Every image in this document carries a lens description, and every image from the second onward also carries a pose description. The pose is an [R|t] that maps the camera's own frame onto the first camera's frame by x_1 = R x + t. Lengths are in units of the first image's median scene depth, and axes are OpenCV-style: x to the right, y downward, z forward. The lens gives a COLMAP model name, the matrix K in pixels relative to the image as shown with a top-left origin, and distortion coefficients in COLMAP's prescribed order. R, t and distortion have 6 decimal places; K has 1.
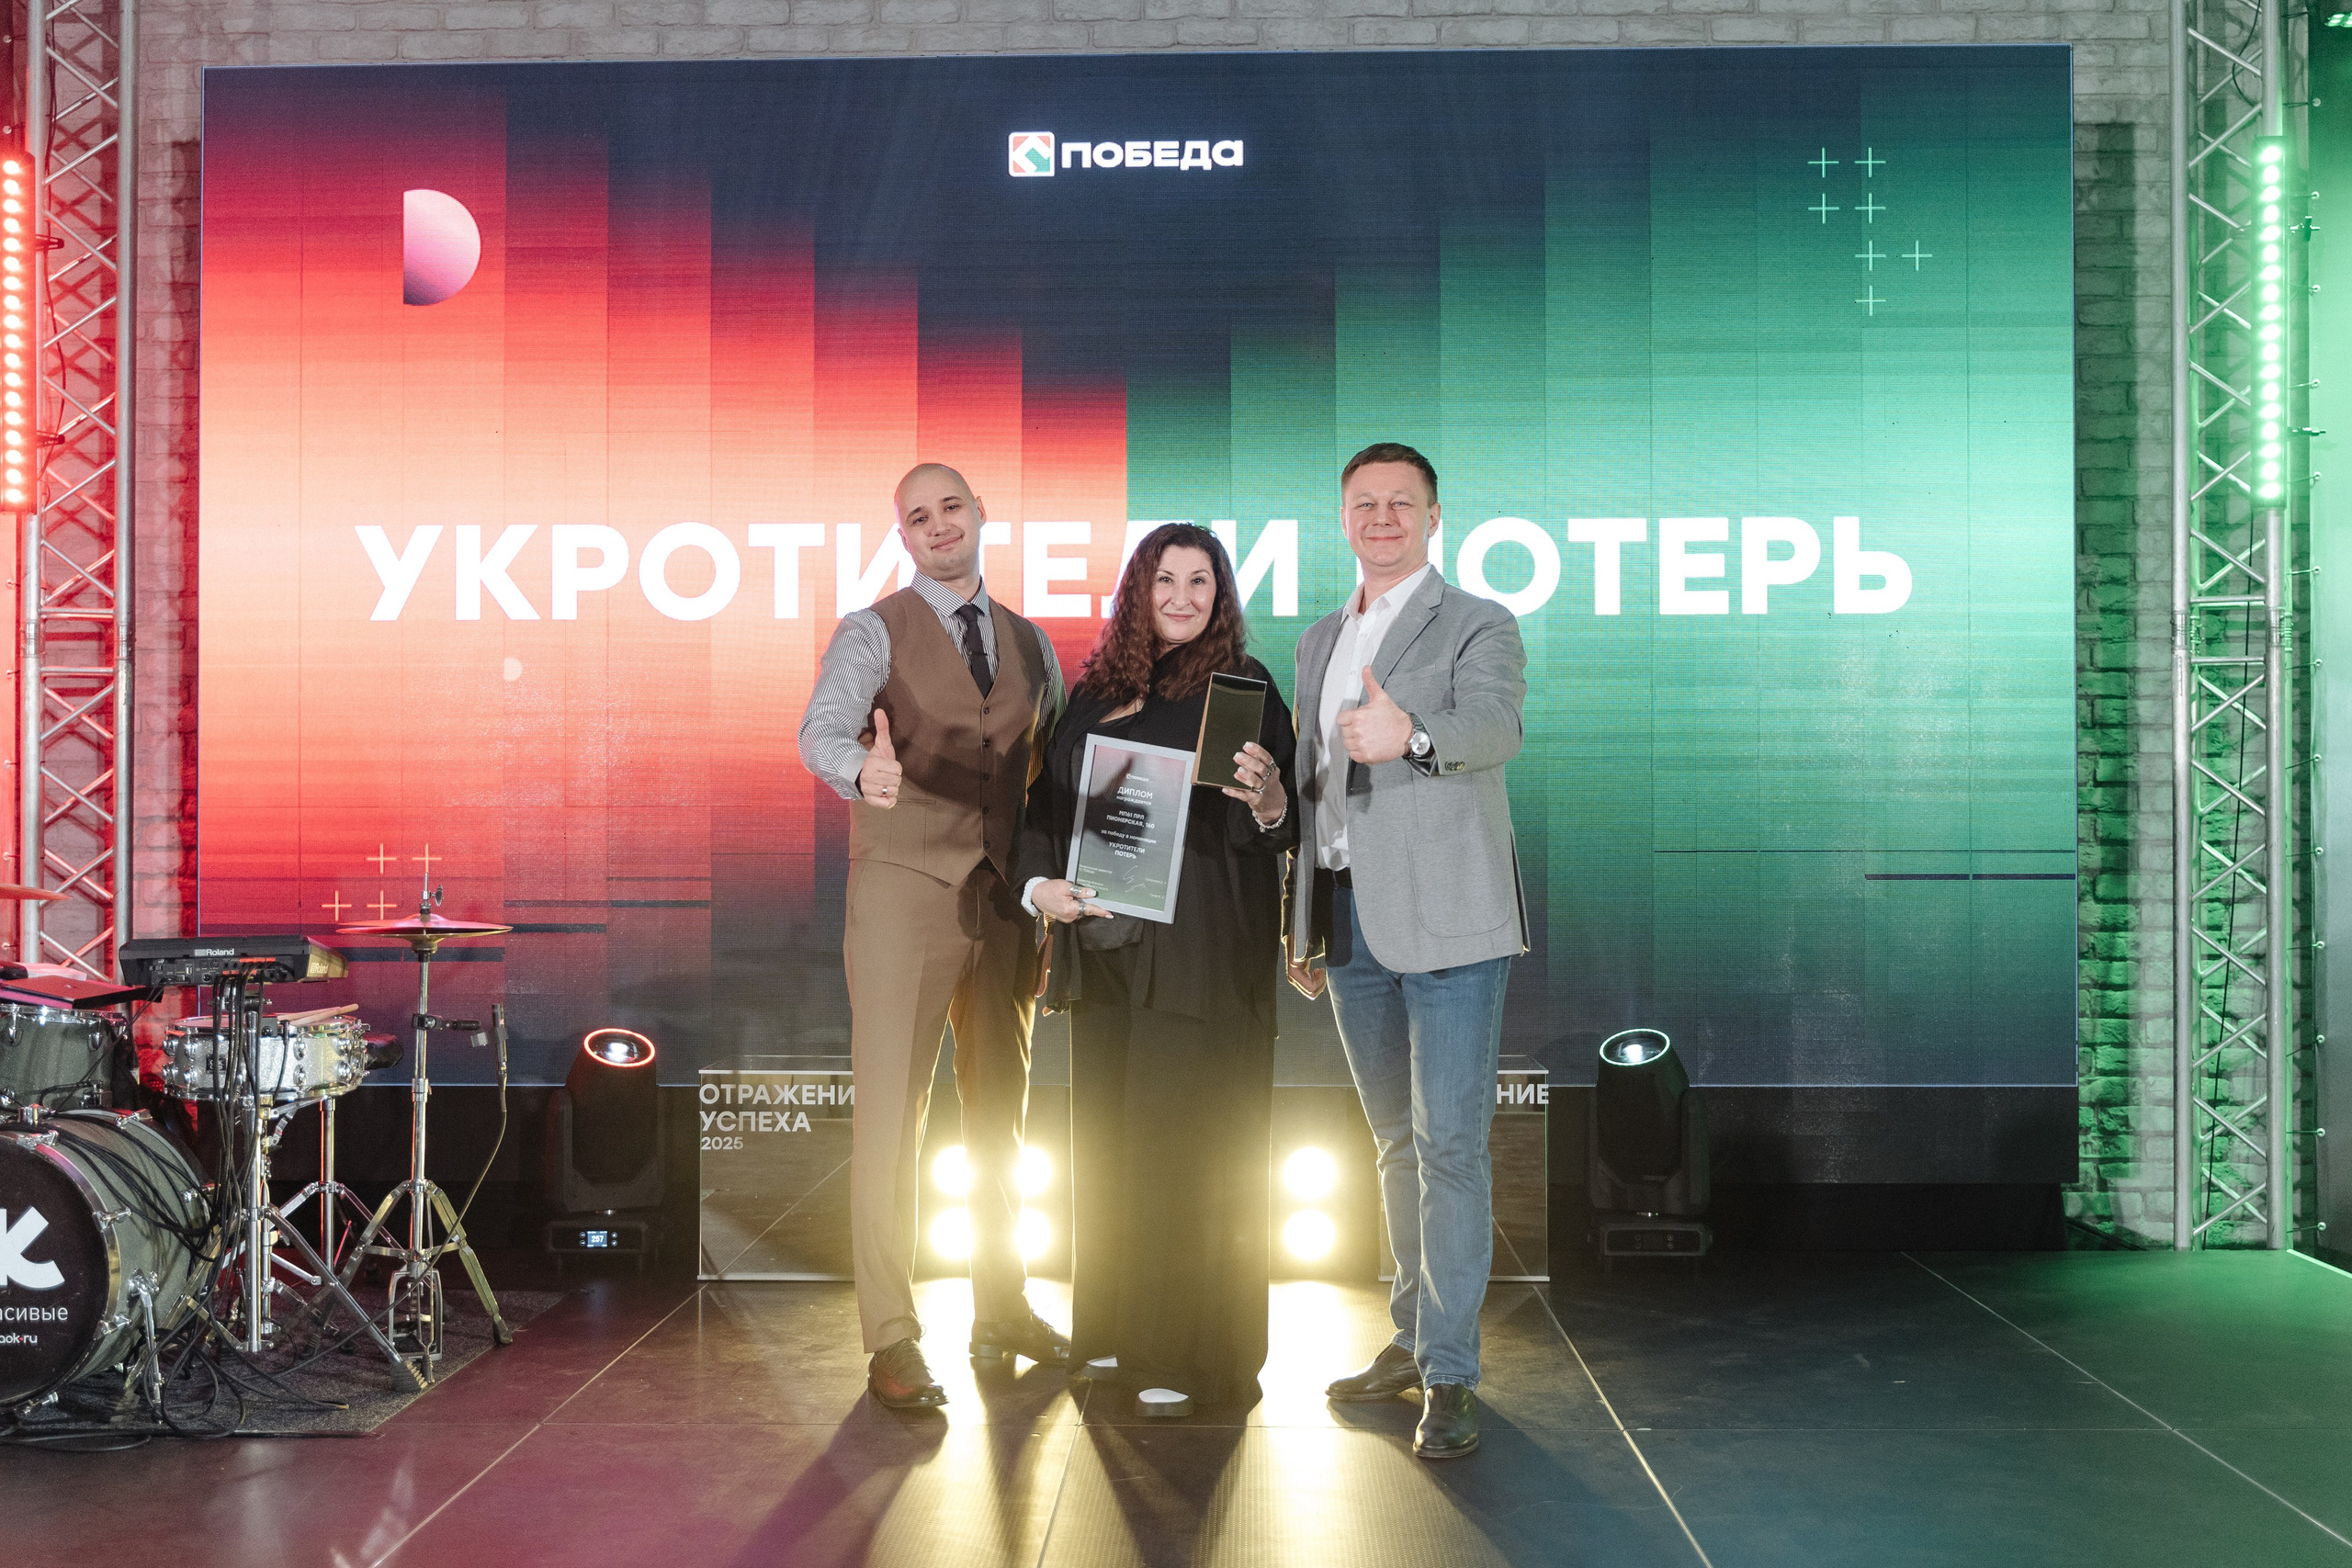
lens RADIAL K [[2611.3, 0, 1179.0], [0, 2611.3, 805.4], [0, 0, 1]] dist [-0.013973, 0.000000]
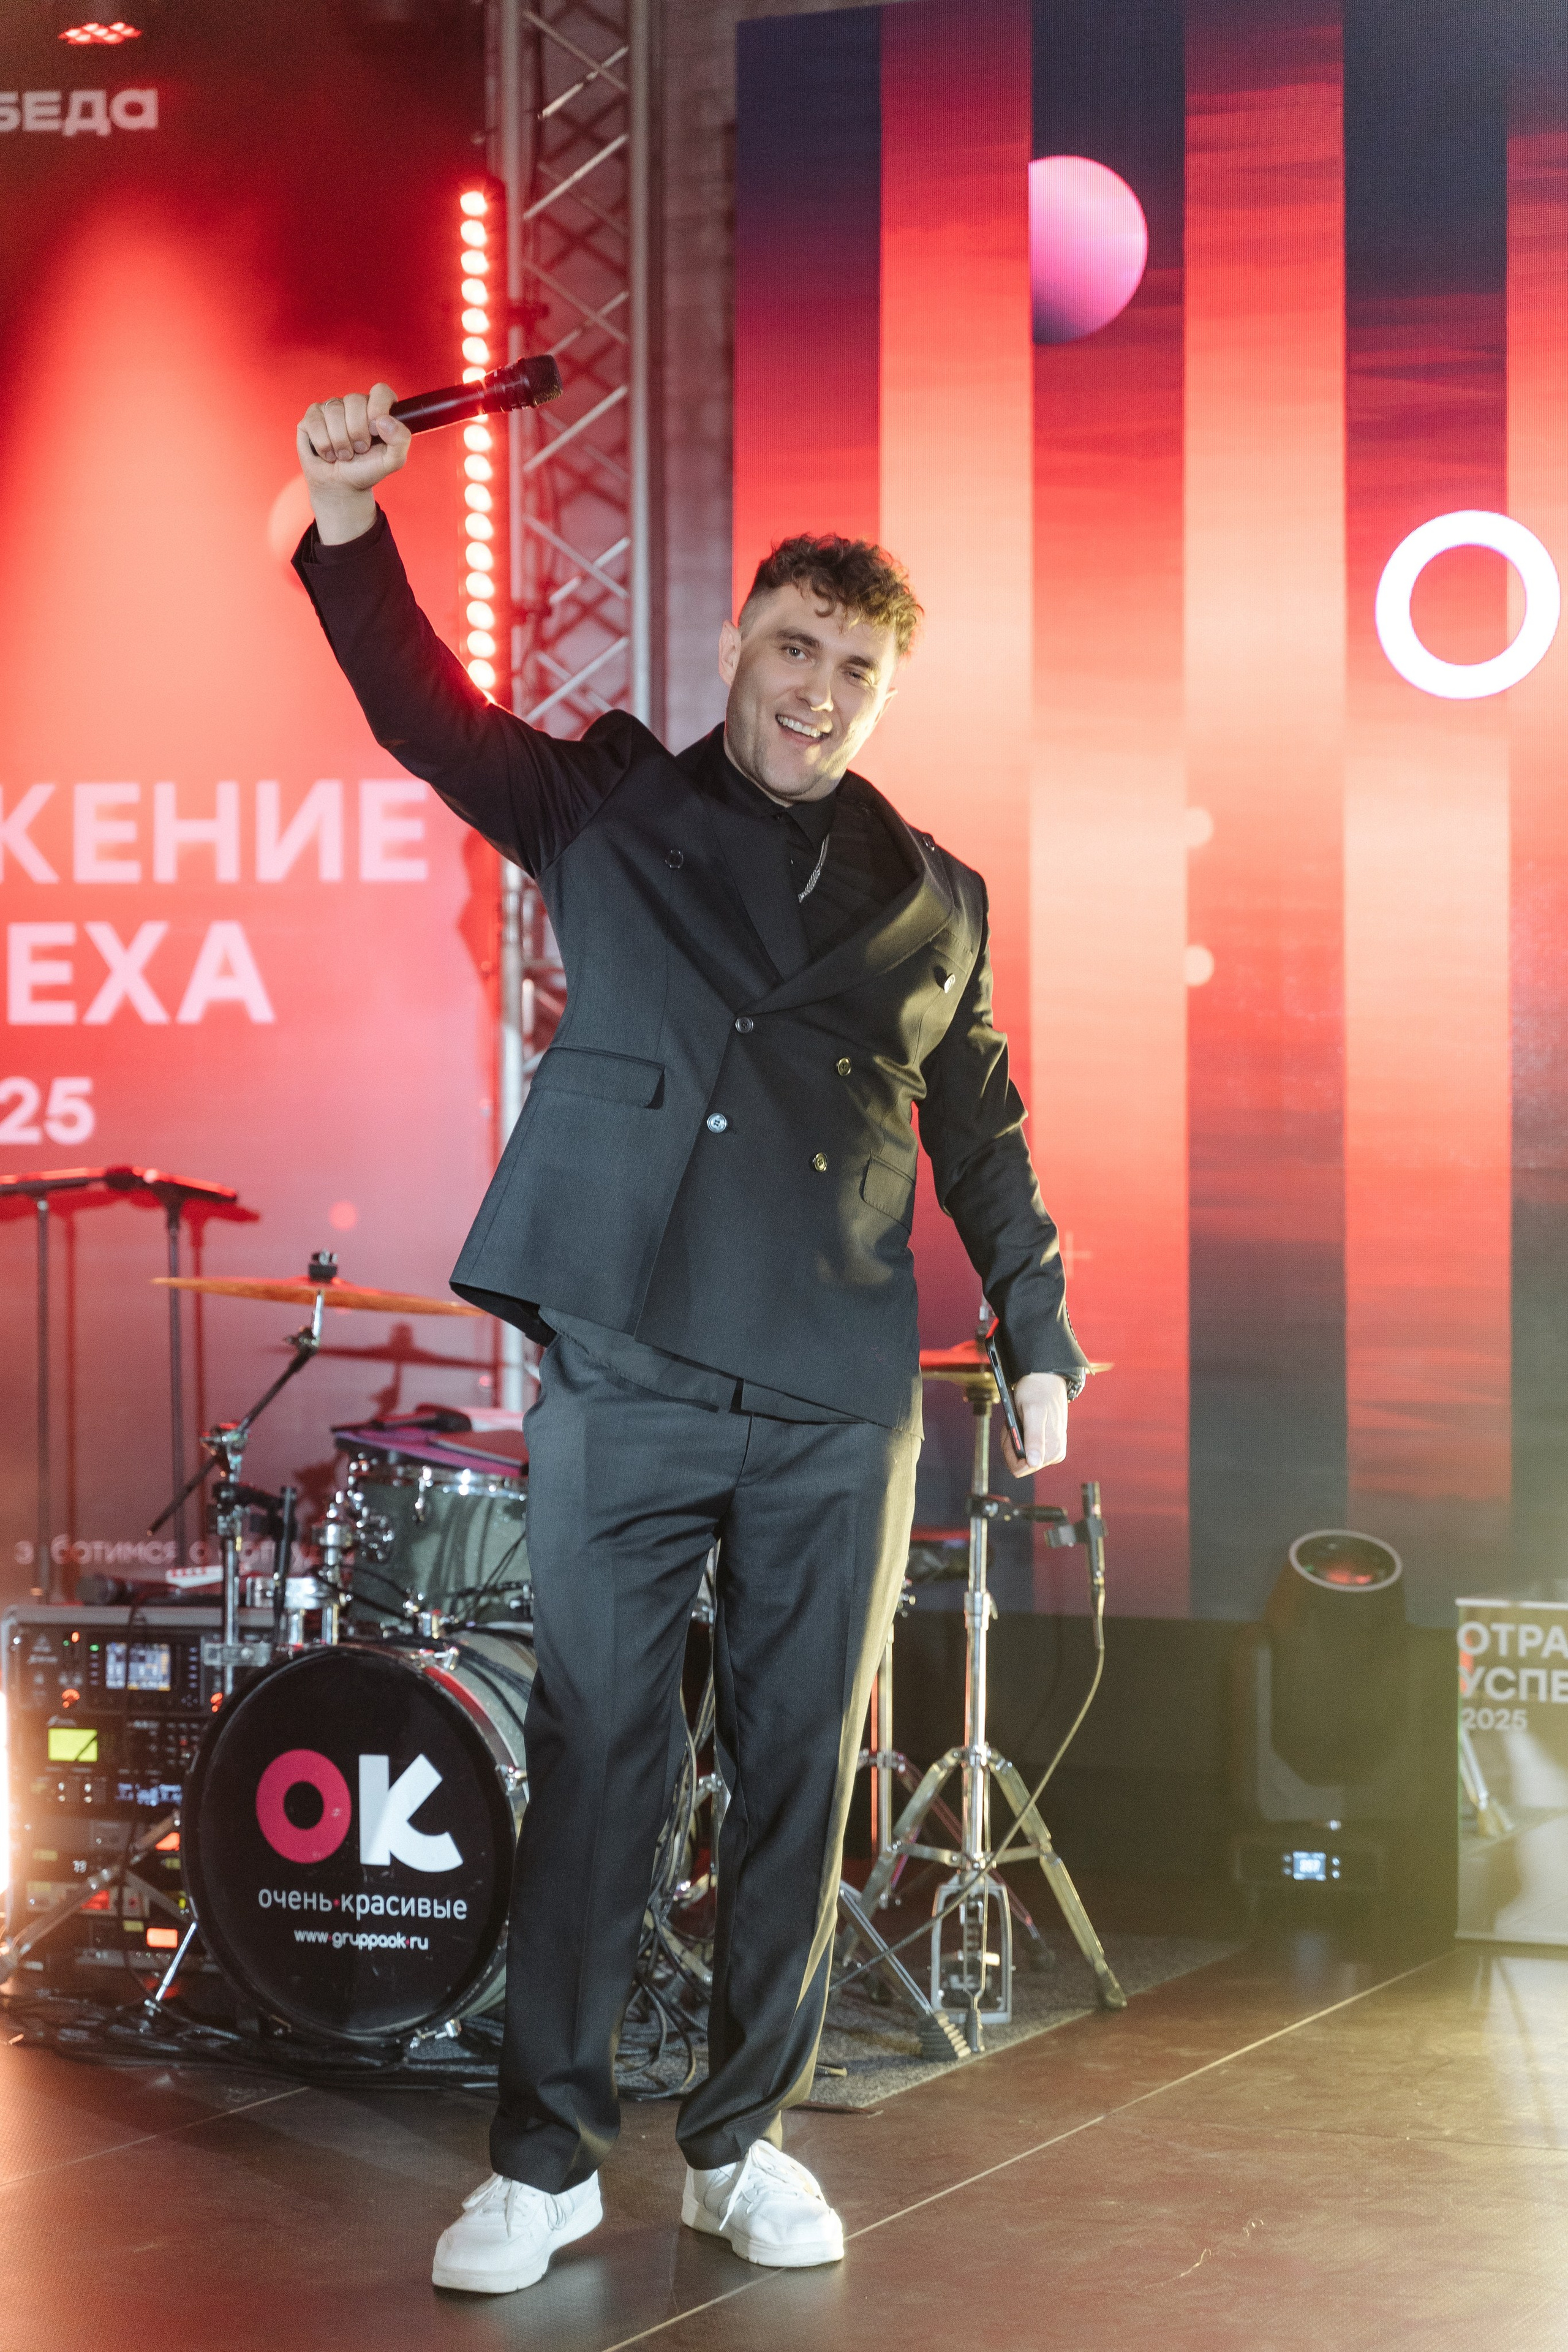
lens RADIAL K [[5062.1, 0, 791.5], [0, 5062.1, 1203.8], [0, 0, 1]] dist [0.000343, 0.000000]
pose [[0.915423, -0.000430, -0.402493, 0.141746], [0.006045, 0.999901, 0.012679, -0.007602], [0.402448, -0.014040, 0.915335, -0.145843]]
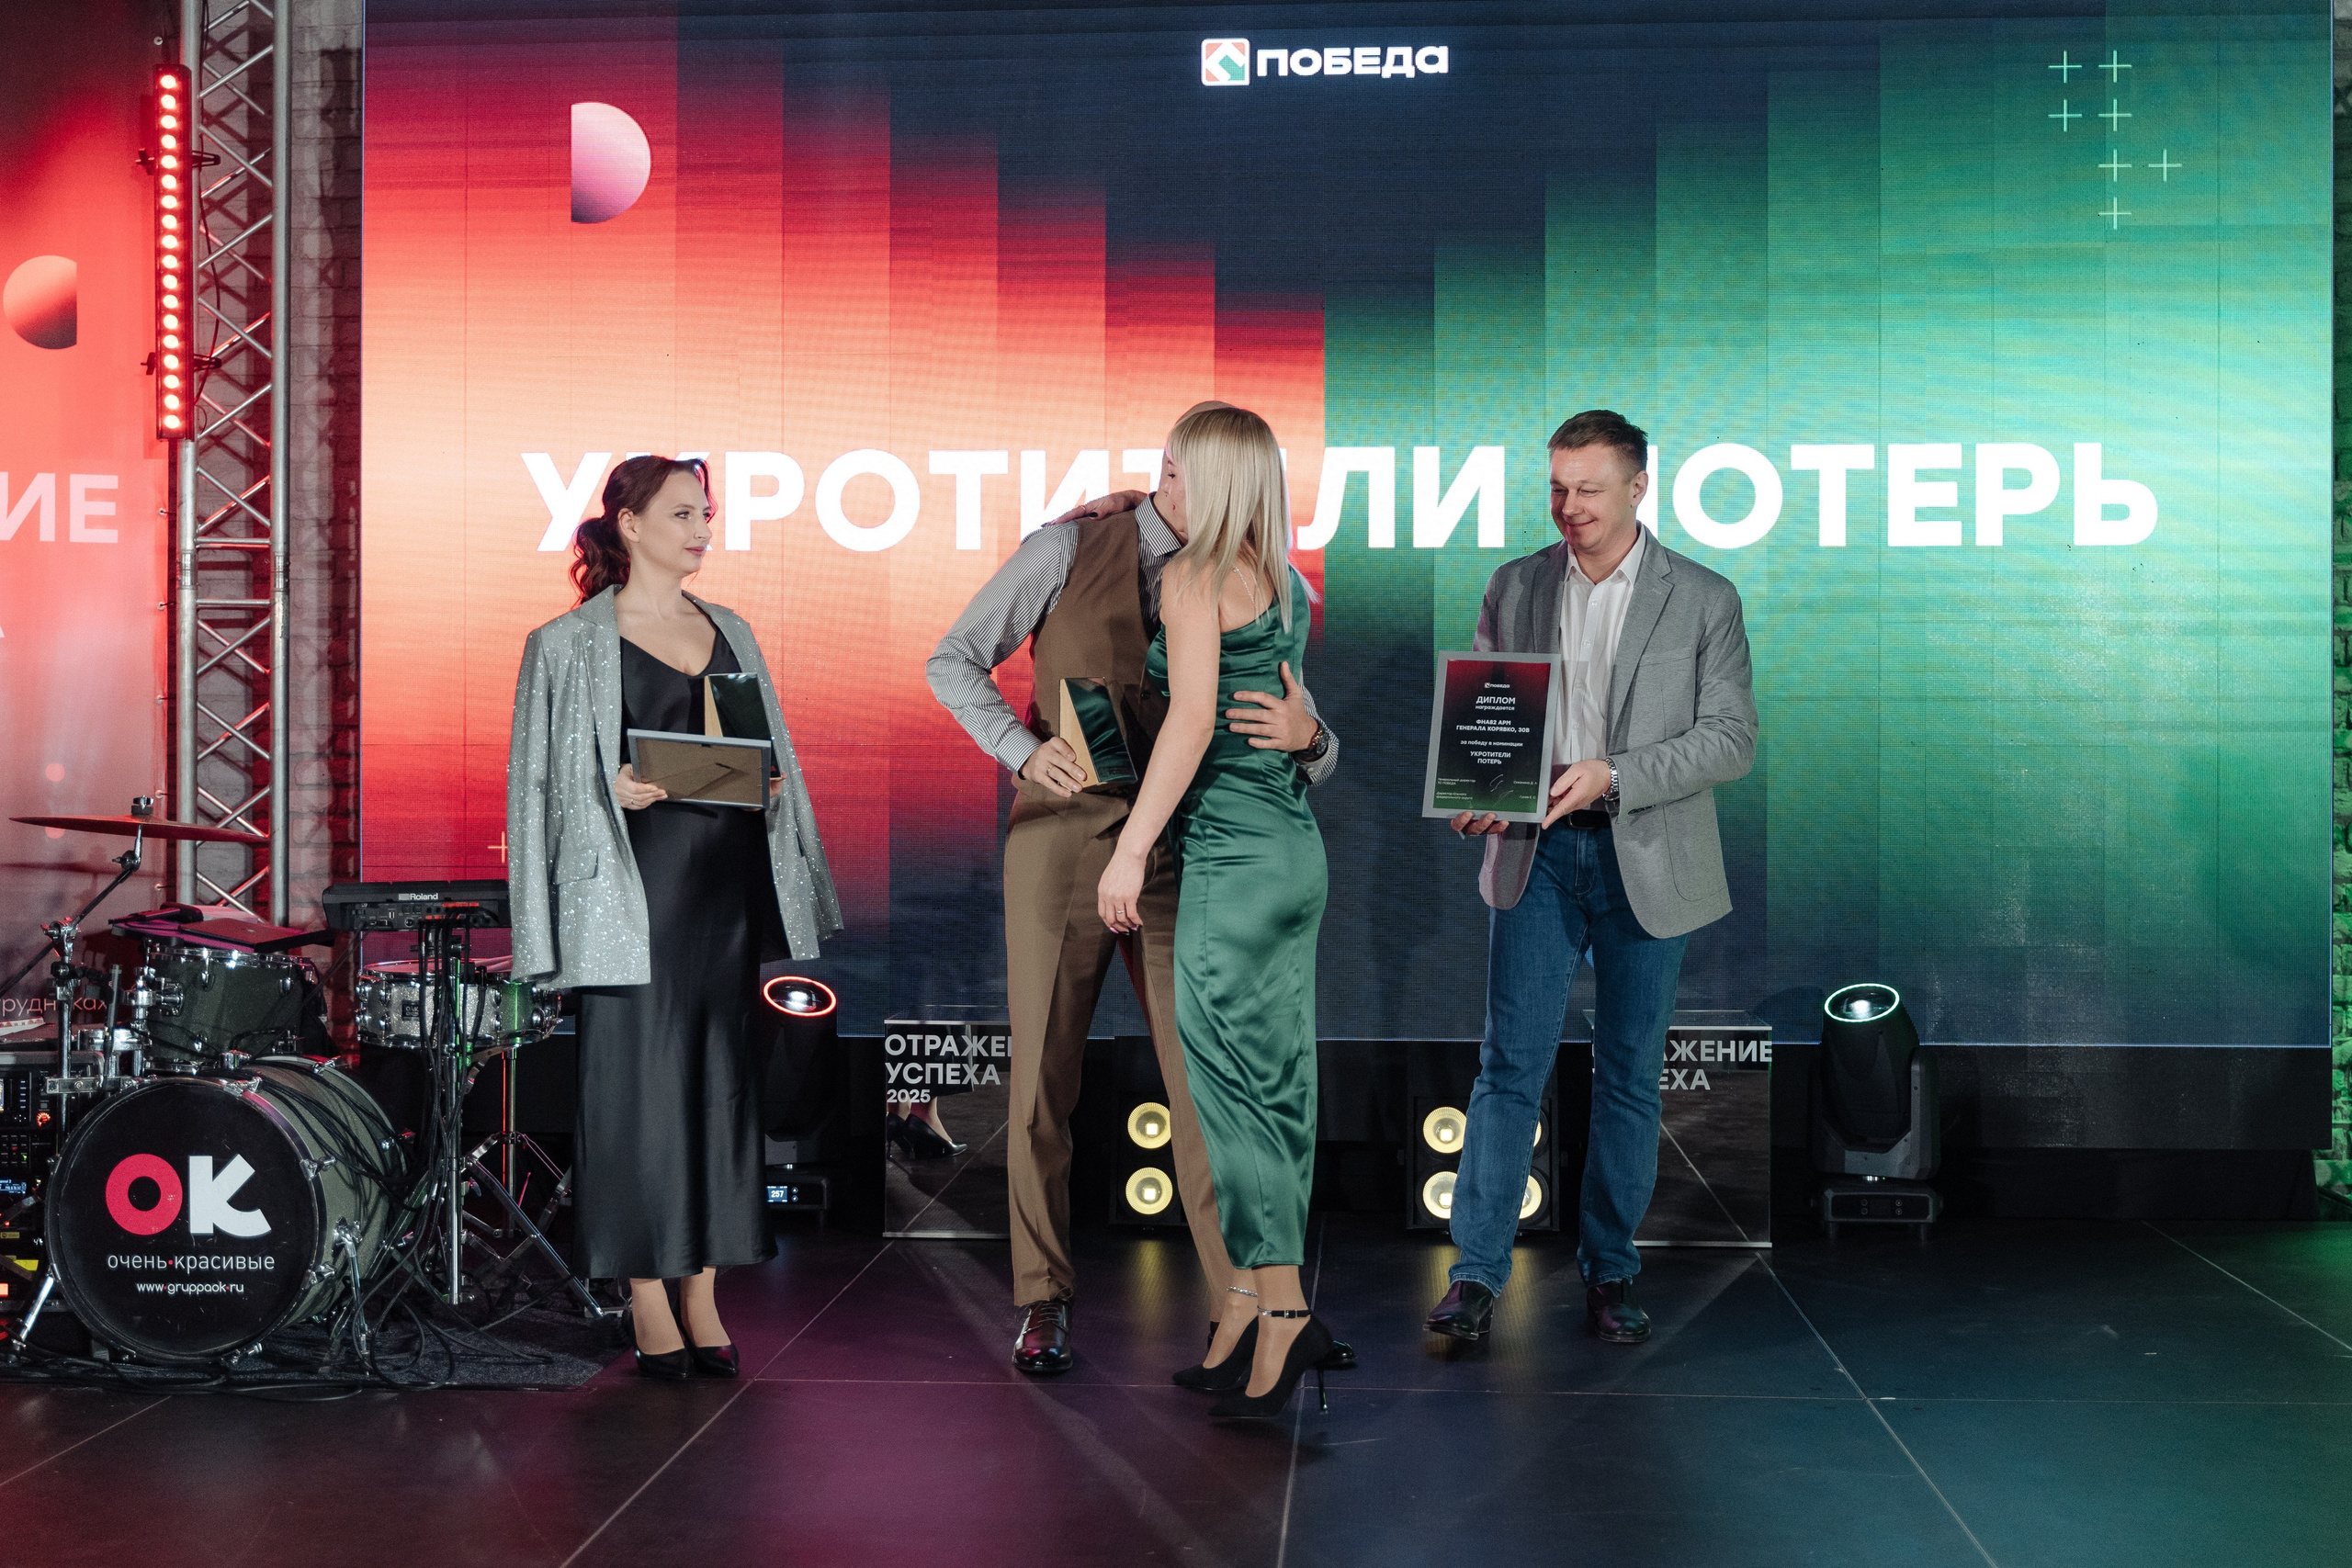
lens RADIAL K [[2848.7, 0, 1188.4], [0, 2848.7, 763.7], [0, 0, 1]] dist [-0.014250, 0.000000]
pose [[0.999256, 0.003554, -0.038408, -0.029147], [-0.003171, 0.999945, 0.010039, -0.003757], [0.038441, -0.009909, 0.999212, -0.041683]]
